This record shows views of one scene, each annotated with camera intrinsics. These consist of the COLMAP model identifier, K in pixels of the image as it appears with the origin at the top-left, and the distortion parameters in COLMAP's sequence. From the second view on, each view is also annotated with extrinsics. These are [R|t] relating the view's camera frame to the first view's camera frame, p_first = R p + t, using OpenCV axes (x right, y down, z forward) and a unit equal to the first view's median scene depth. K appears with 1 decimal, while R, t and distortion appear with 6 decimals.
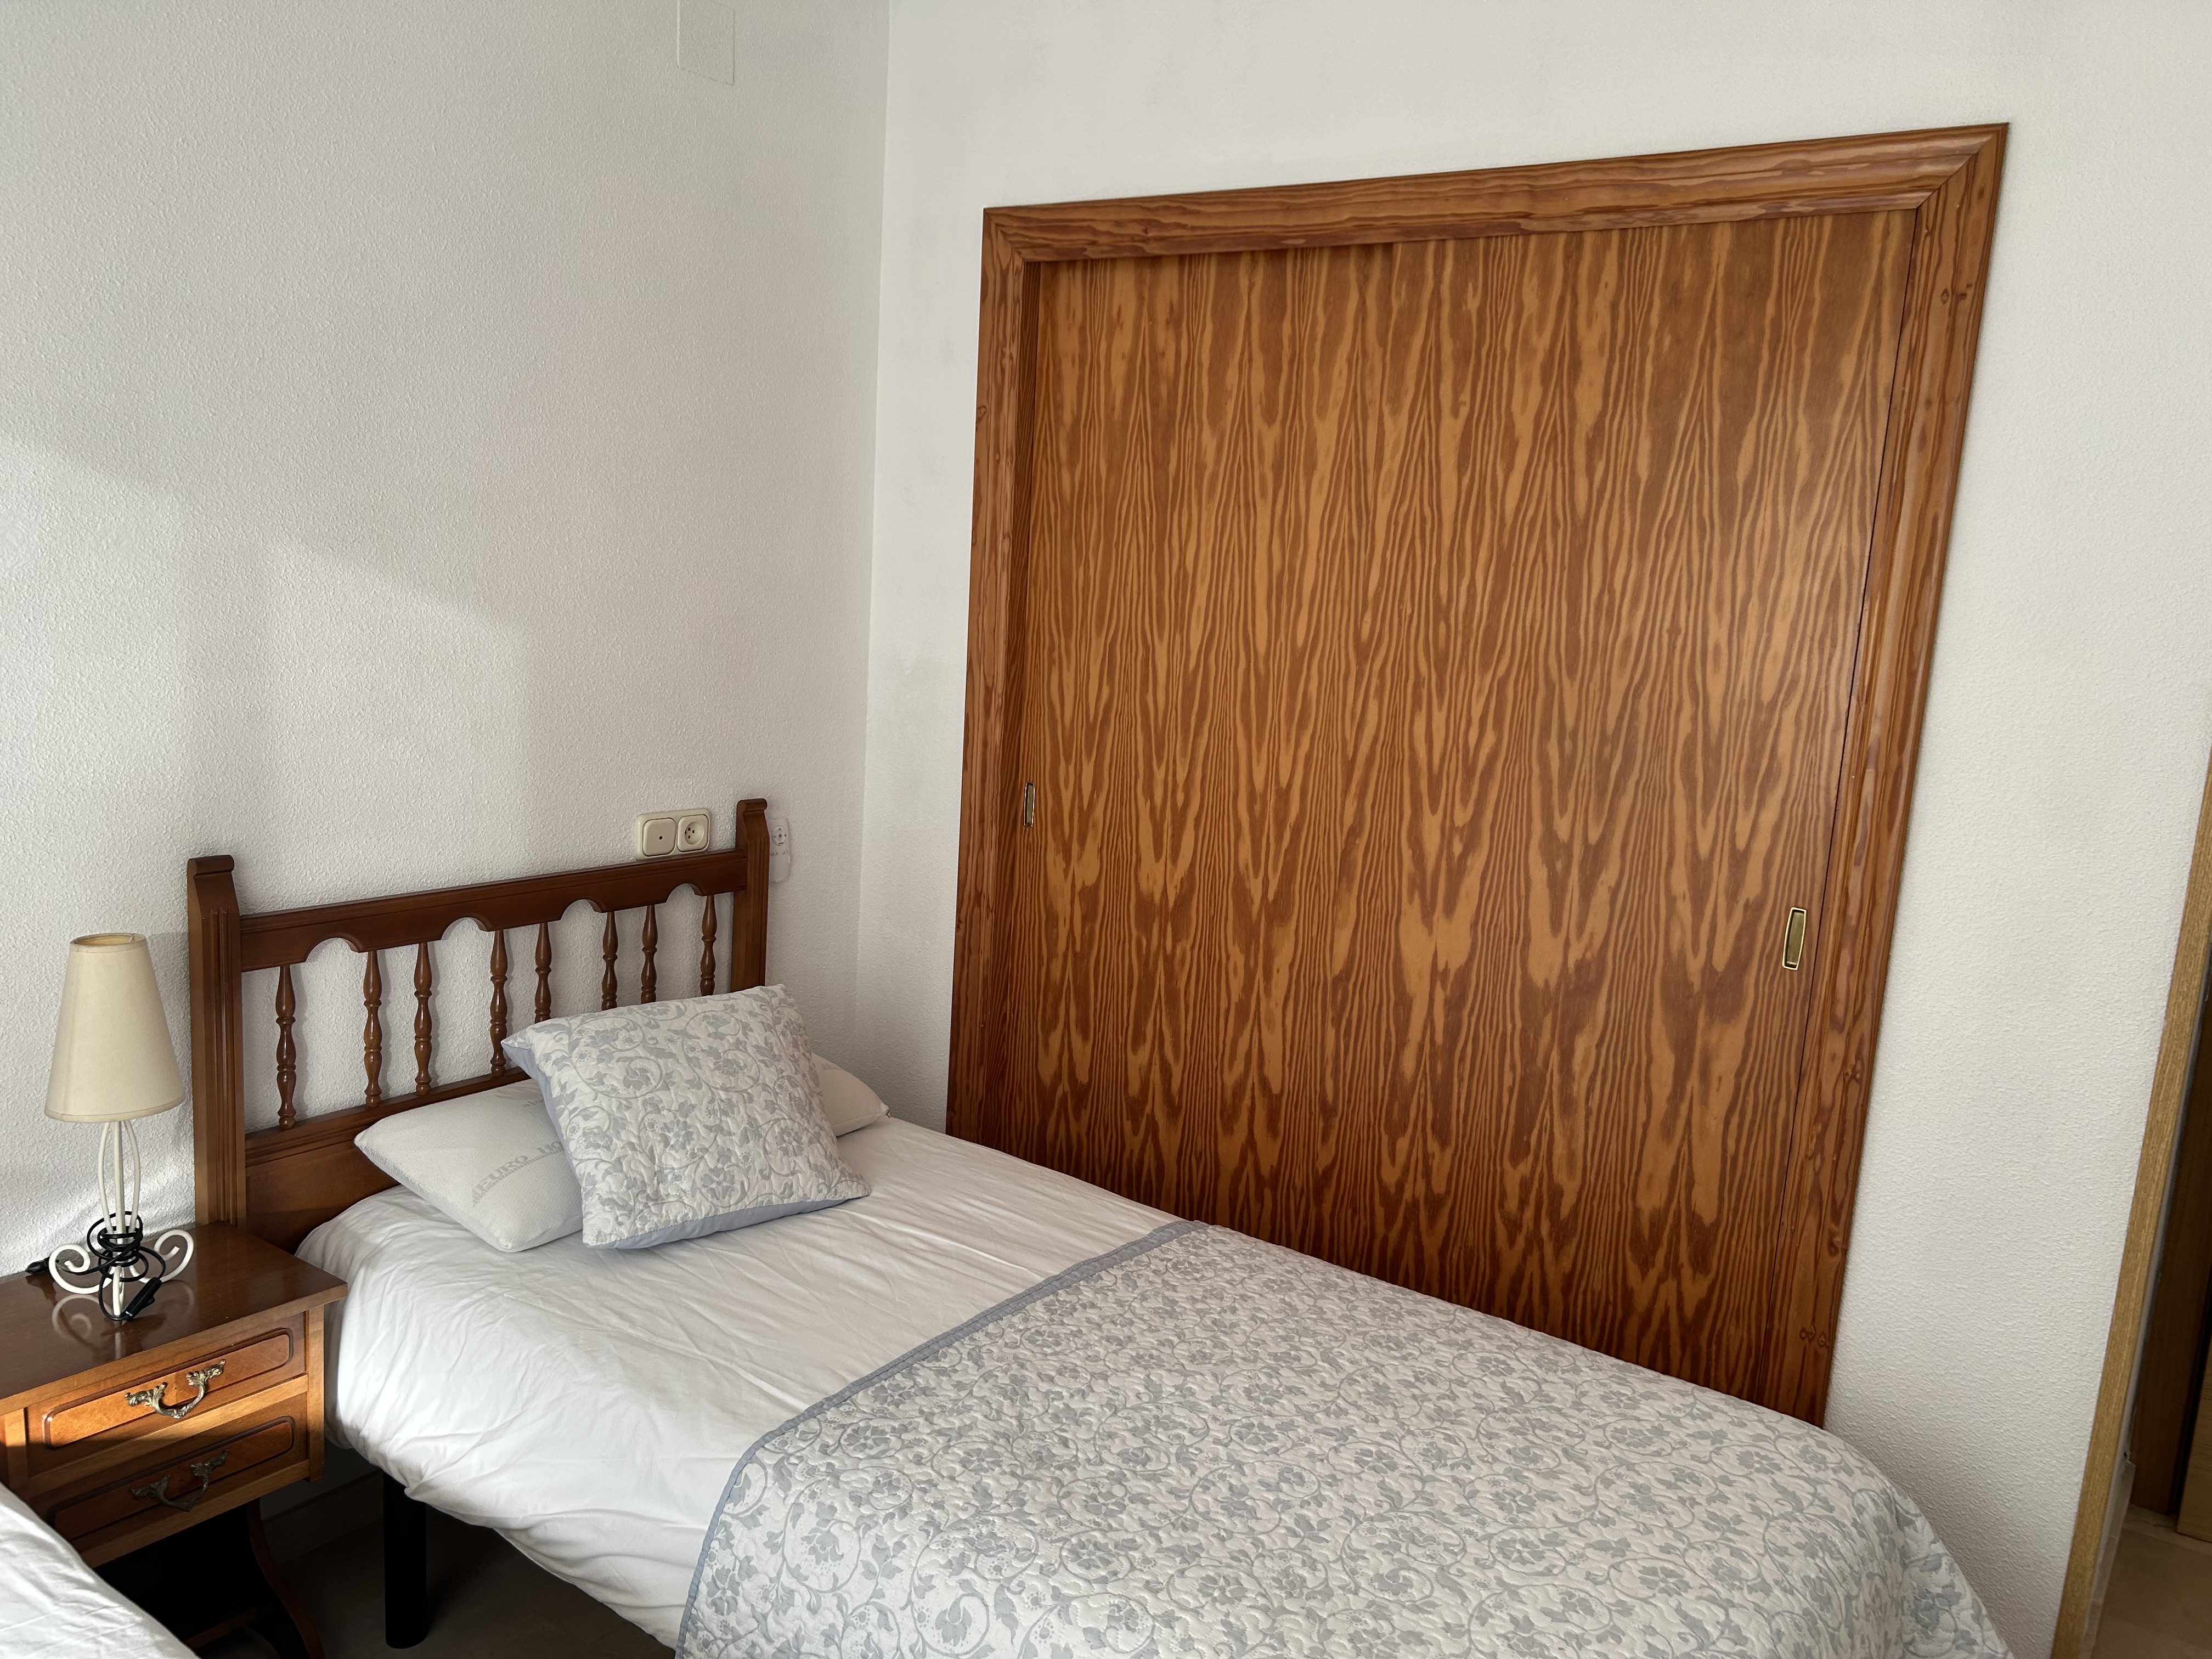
lens RADIAL K [[1664.9, 0, 1100.8], [0, 1664.9, 832.5], [0, 0, 1]] dist [0.040168, -0.048458]
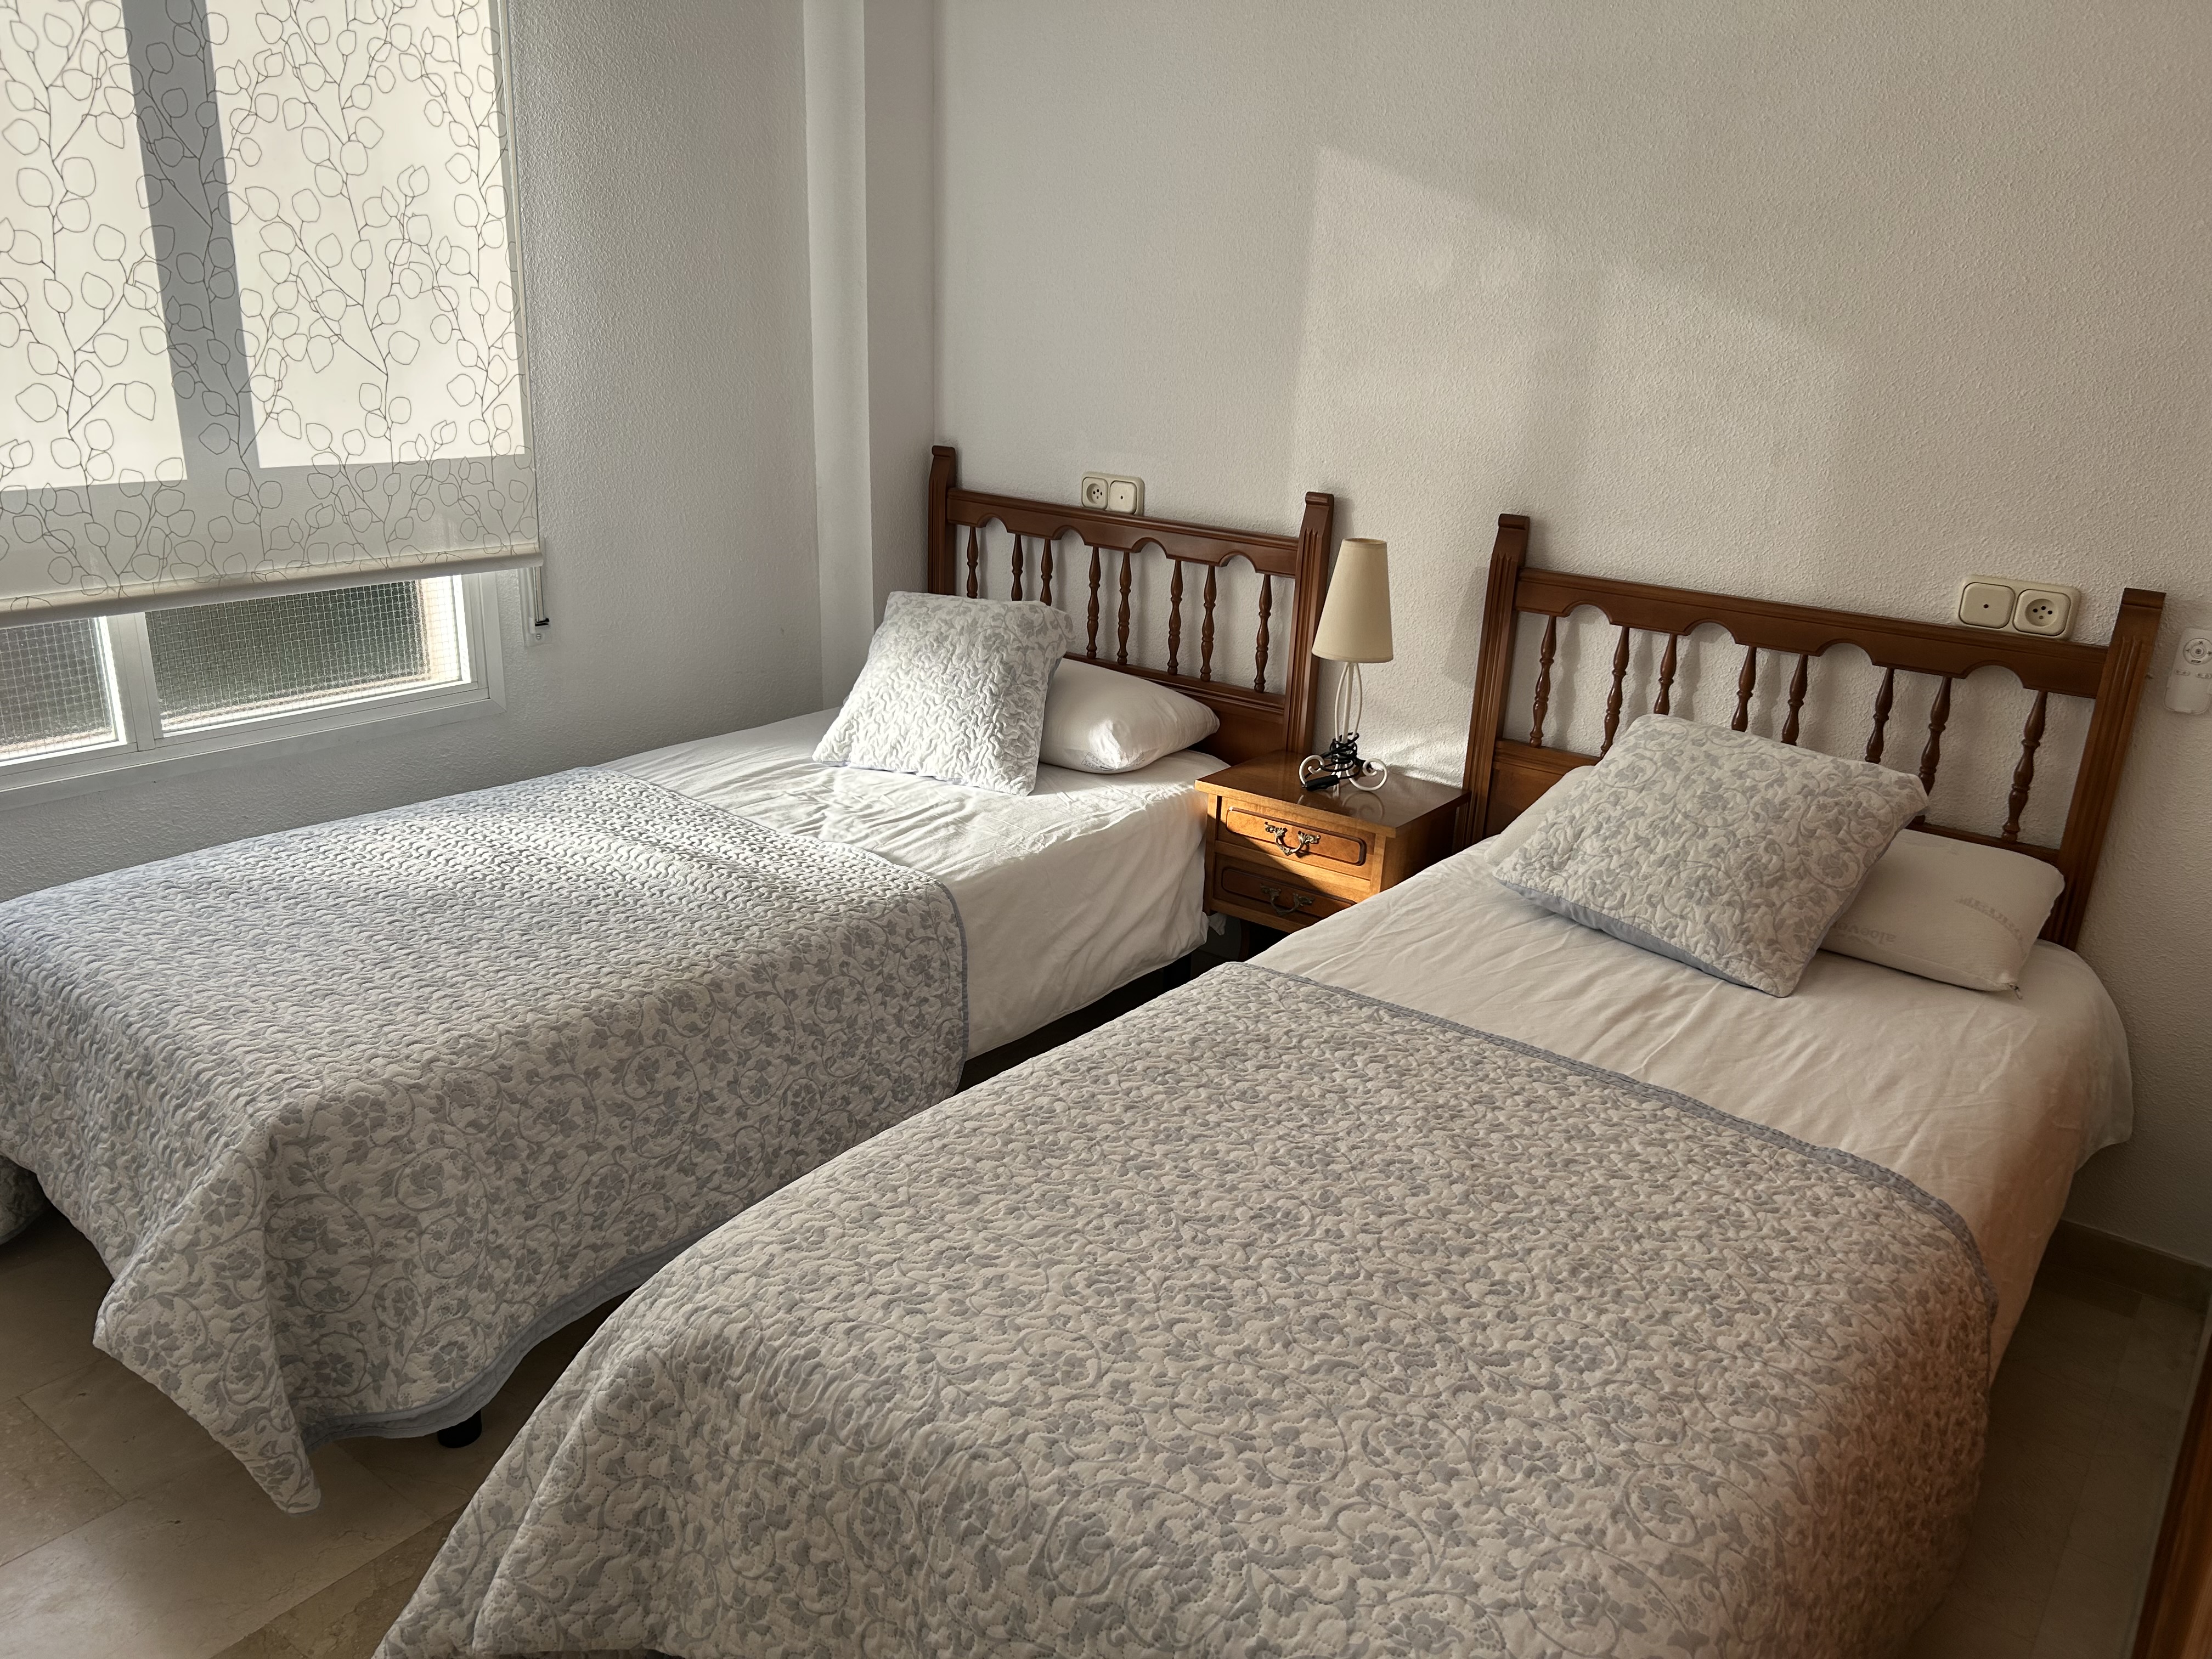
lens RADIAL K [[1664.9, 0, 1105.1], [0, 1664.9, 825.9], [0, 0, 1]] dist [0.040168, -0.048458]
pose [[-0.030223, 0.250000, -0.967774, 0.754298], [-0.200219, 0.947079, 0.250907, -0.018596], [0.979285, 0.201350, 0.021431, 0.665419]]
